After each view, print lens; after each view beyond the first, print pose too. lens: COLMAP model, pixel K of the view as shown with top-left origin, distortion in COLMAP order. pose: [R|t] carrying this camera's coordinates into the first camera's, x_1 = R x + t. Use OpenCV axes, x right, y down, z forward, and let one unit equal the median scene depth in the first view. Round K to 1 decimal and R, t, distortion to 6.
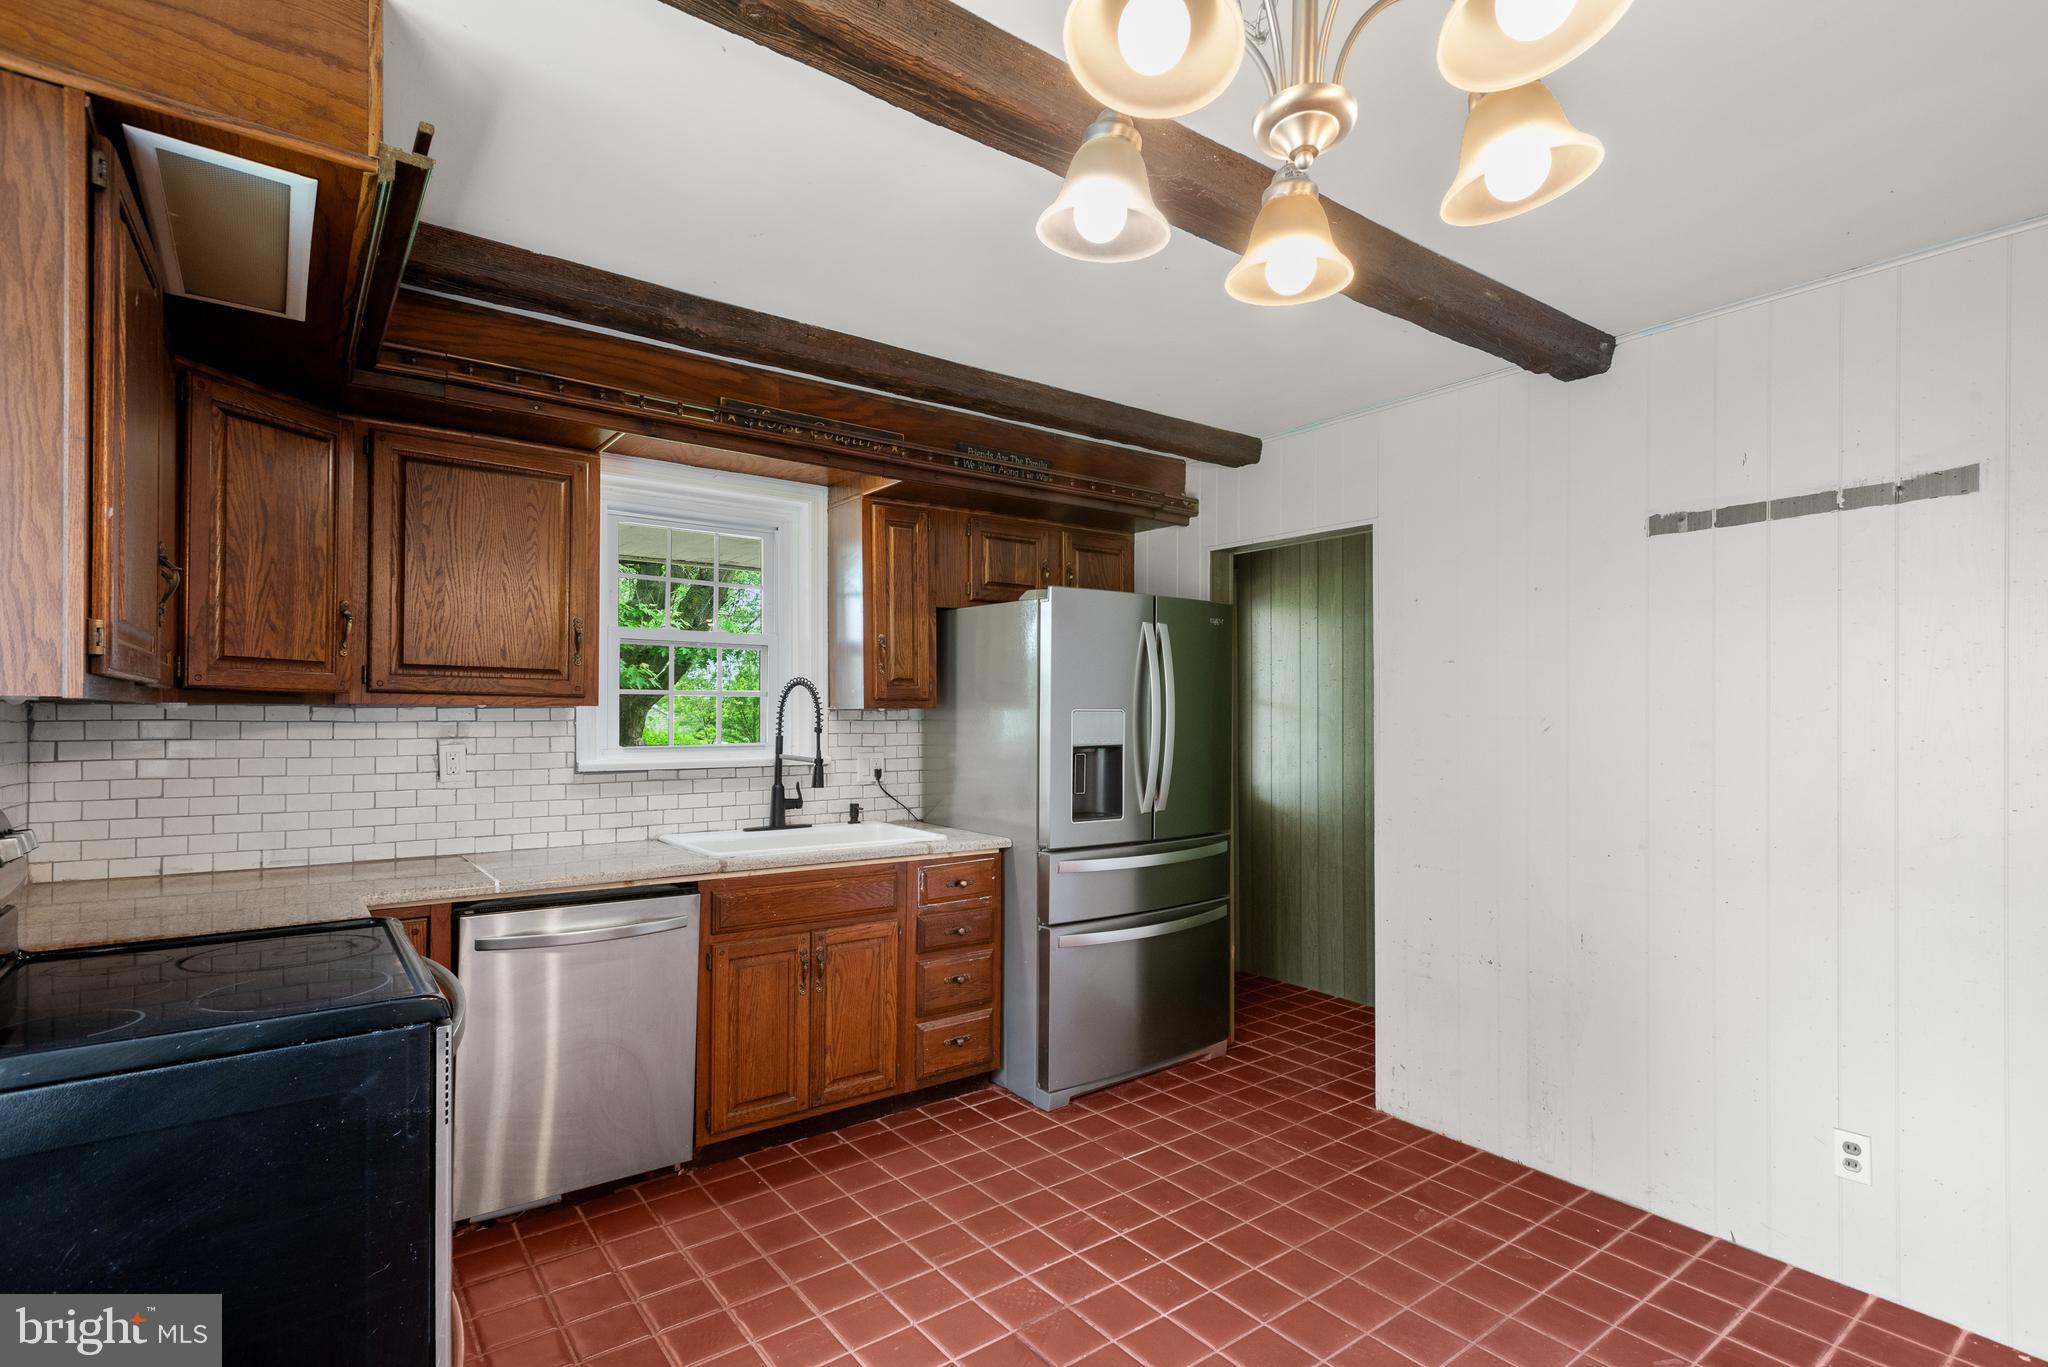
lens RADIAL K [[958.8, 0, 1030.5], [0, 958.8, 709.0], [0, 0, 1]] dist [0.017809, -0.007498]
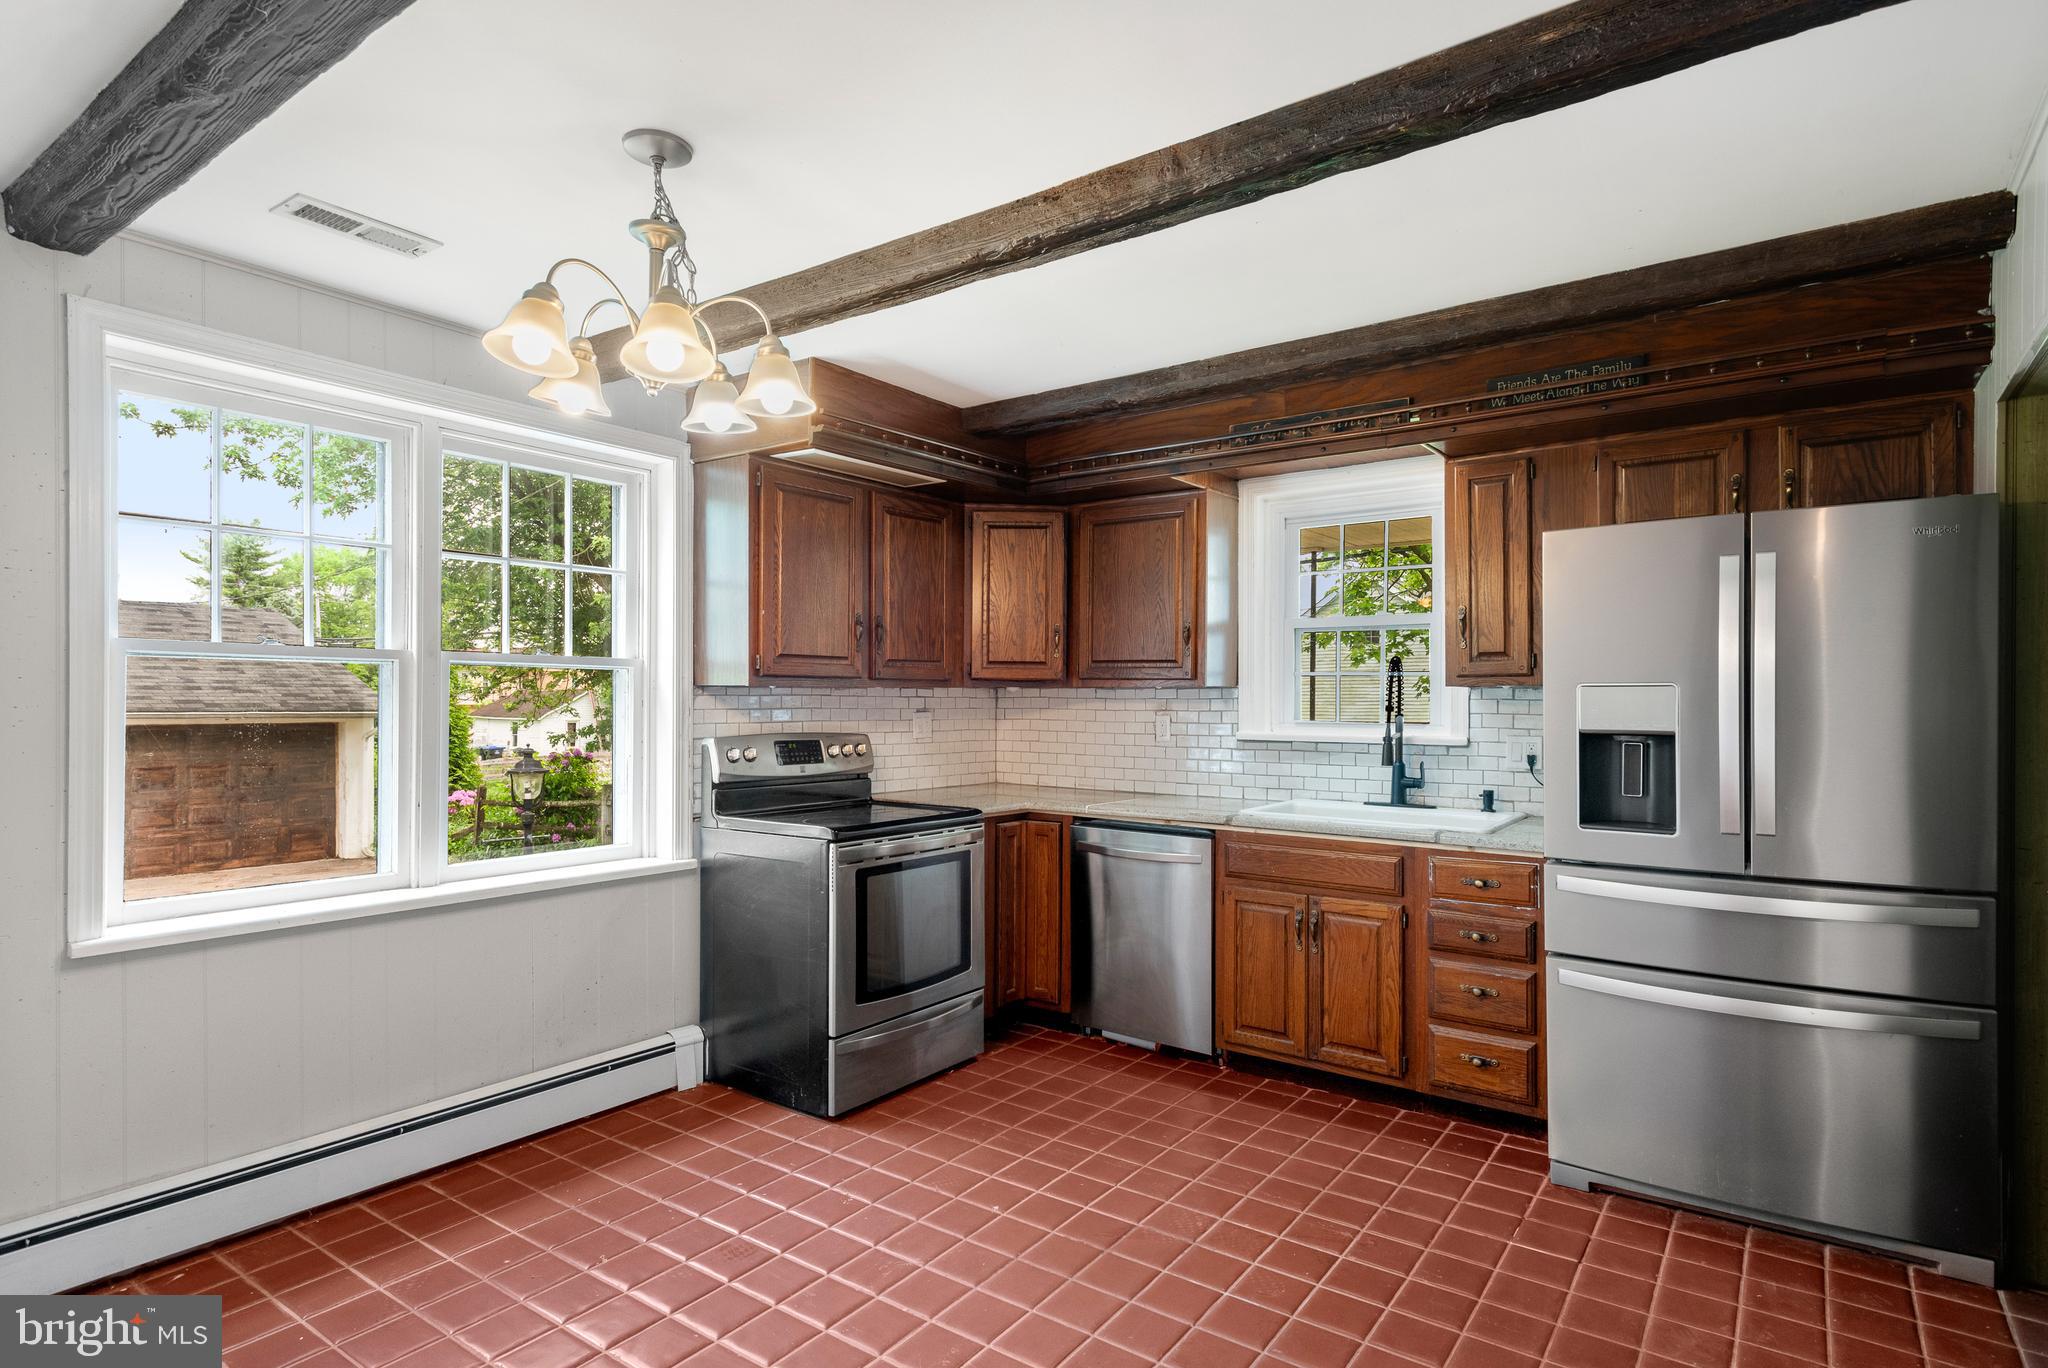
lens RADIAL K [[1044.0, 0, 1018.4], [0, 1044.0, 698.9], [0, 0, 1]] dist [0.012790, -0.000030]
pose [[0.316670, 0.000298, -0.948536, 0.749735], [0.005102, 0.999985, 0.002018, 0.008844], [0.948522, -0.005479, 0.316663, 0.313005]]
